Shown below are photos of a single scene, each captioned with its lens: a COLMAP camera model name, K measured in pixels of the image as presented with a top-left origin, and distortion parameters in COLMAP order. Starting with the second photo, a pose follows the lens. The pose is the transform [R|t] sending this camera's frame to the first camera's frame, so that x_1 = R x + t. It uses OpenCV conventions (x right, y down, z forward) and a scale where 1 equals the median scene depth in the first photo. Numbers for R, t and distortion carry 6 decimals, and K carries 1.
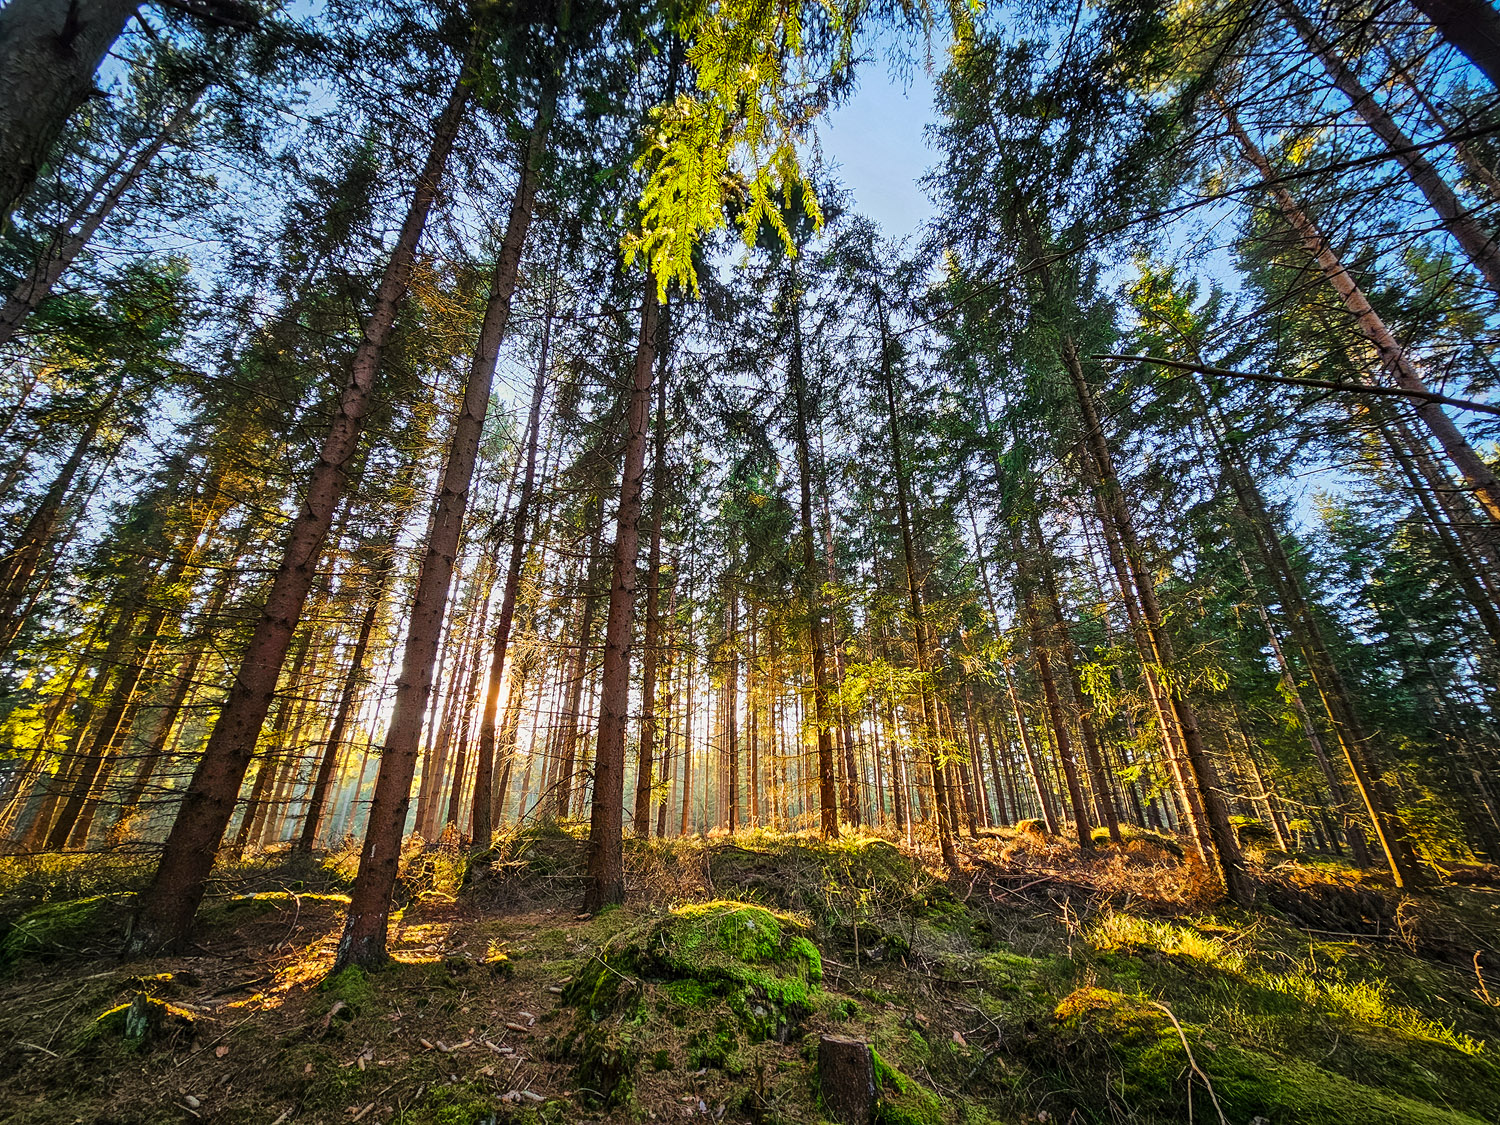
lens RADIAL K [[607.2, 0, 761.1], [0, 607.2, 565.9], [0, 0, 1]] dist [-0.003235, 0.000056]
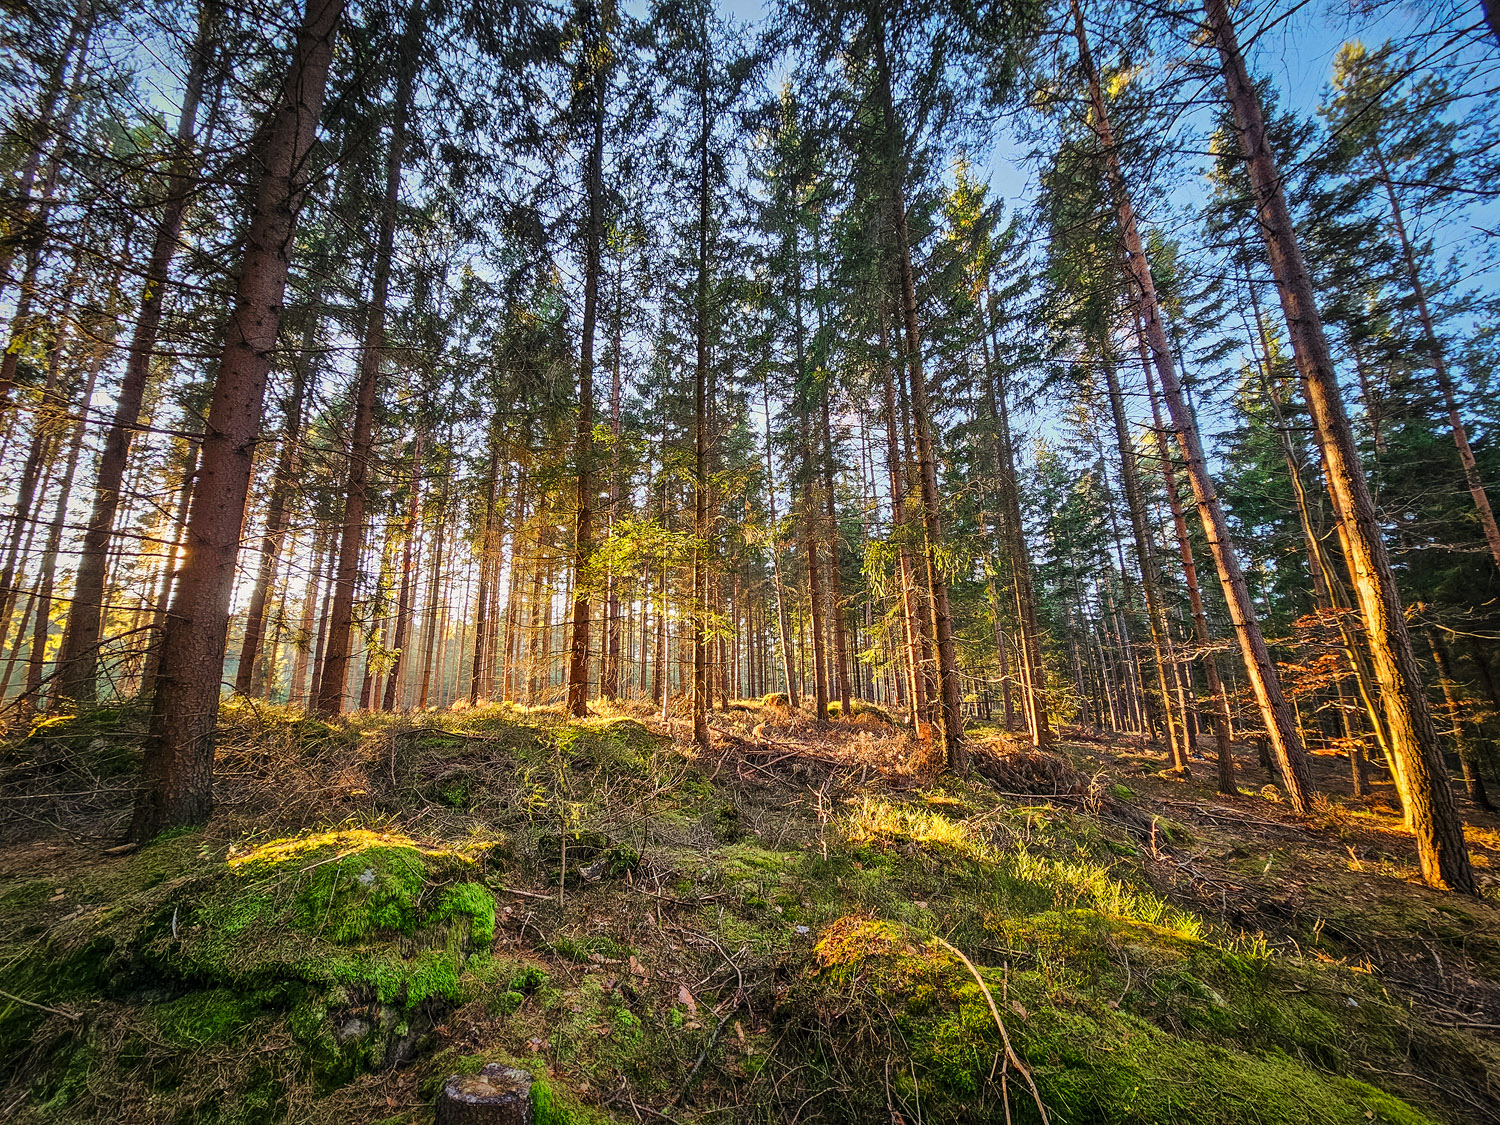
lens RADIAL K [[607.2, 0, 761.1], [0, 607.2, 565.9], [0, 0, 1]] dist [-0.003235, 0.000056]
pose [[0.932126, 0.078494, 0.353526, 0.033652], [-0.144470, 0.975780, 0.164261, 0.043688], [-0.332070, -0.204186, 0.920890, 0.120577]]
